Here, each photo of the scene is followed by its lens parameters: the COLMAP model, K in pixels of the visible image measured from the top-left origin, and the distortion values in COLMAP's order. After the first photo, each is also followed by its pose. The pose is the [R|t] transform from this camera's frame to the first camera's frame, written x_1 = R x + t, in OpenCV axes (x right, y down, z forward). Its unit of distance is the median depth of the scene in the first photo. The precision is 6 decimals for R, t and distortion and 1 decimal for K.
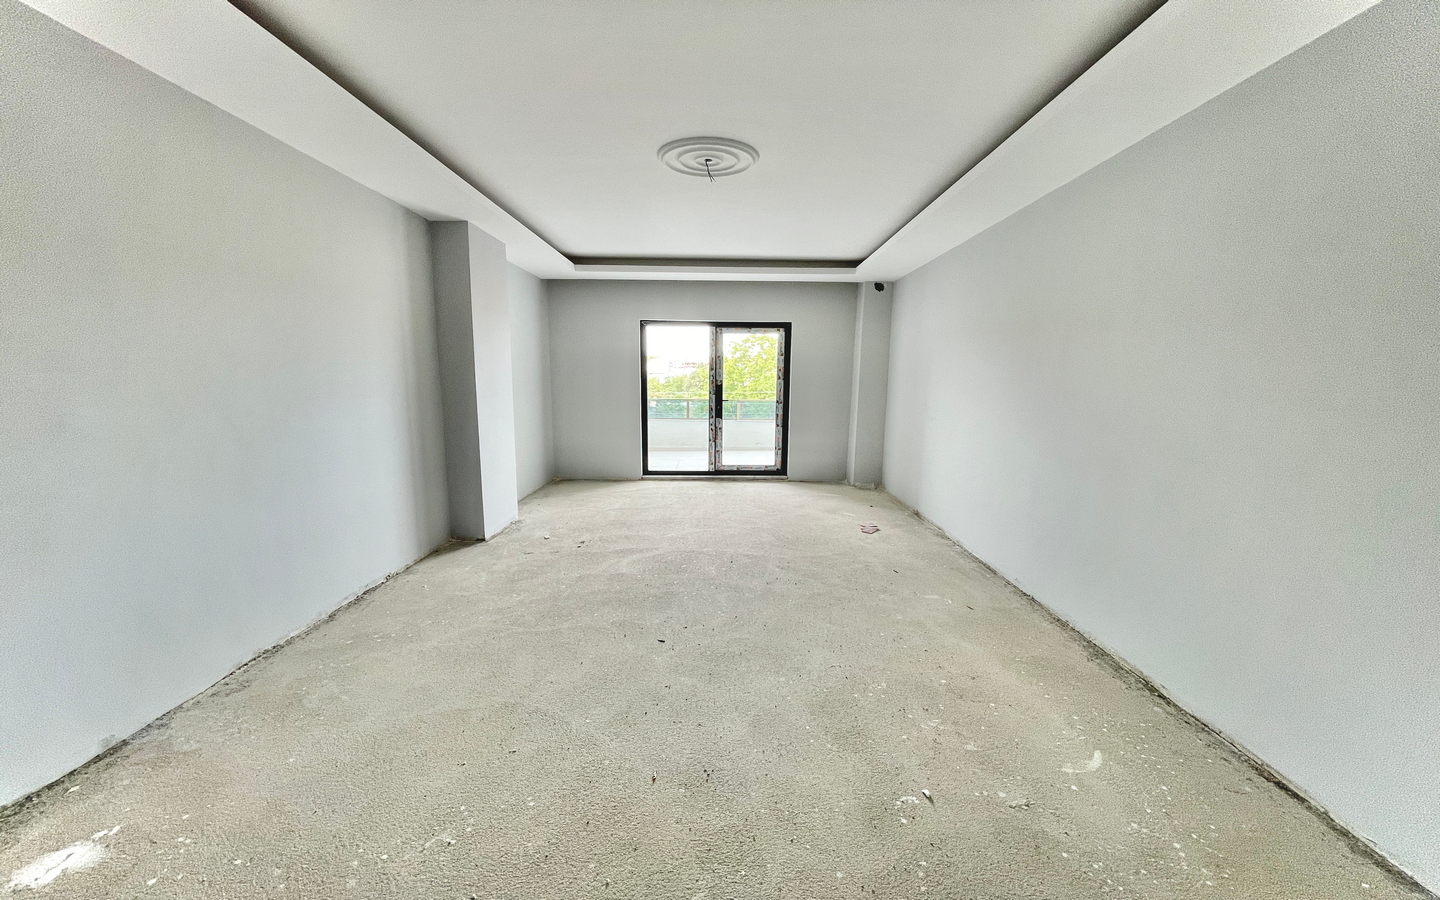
lens RADIAL K [[578.5, 0, 714.5], [0, 578.5, 473.2], [0, 0, 1]] dist [0.000467, -0.000372]
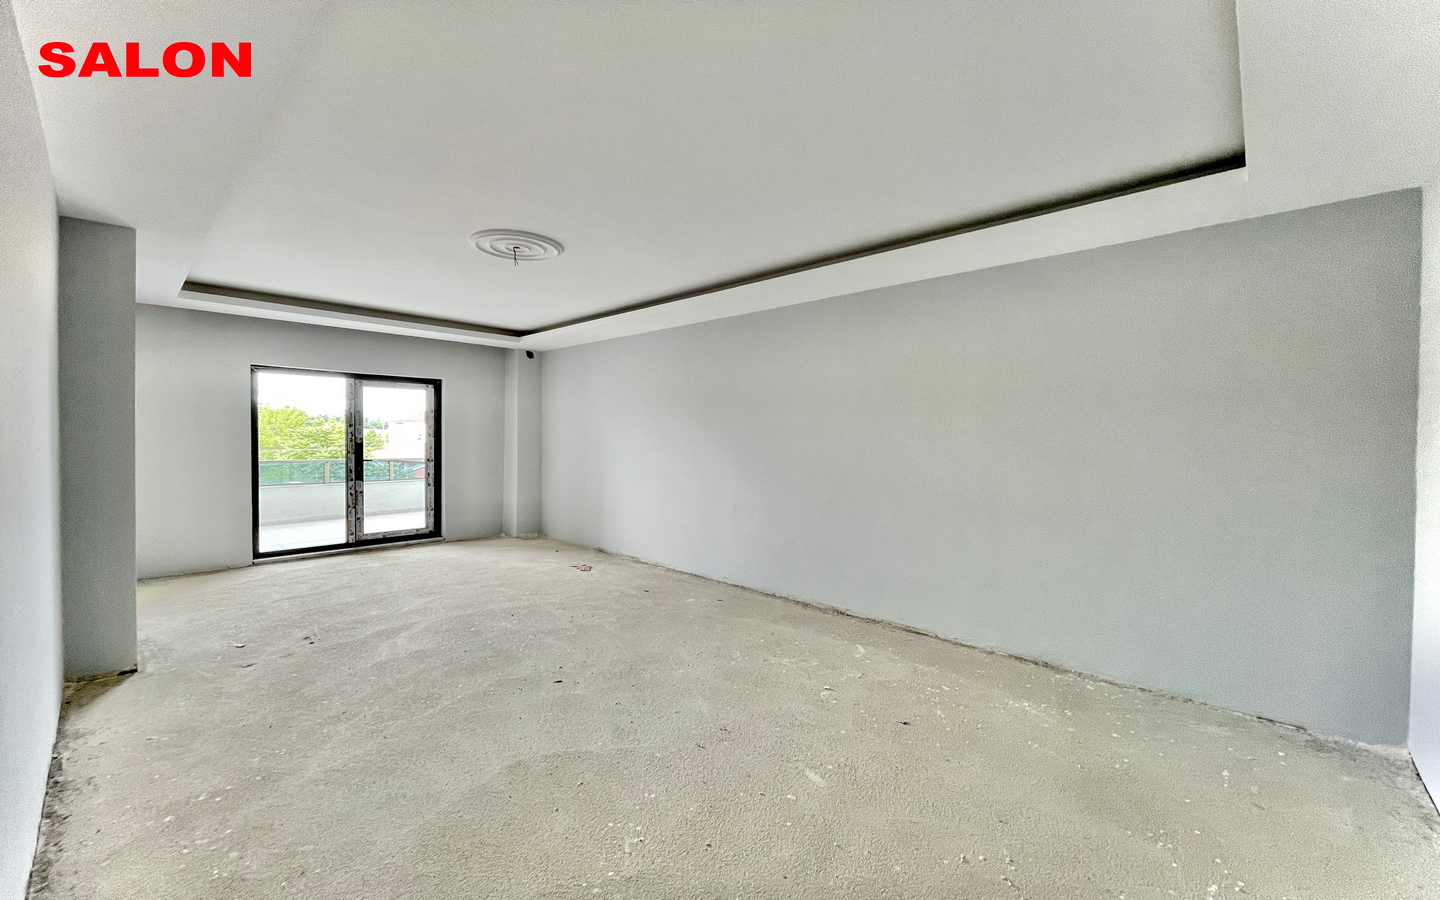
lens RADIAL K [[587.0, 0, 718.4], [0, 587.0, 444.0], [0, 0, 1]] dist [-0.000392, -0.000213]
pose [[0.687381, -0.012112, 0.726196, -0.280410], [0.117070, 0.988634, -0.094323, -0.002449], [-0.716800, 0.149852, 0.680986, -0.004277]]
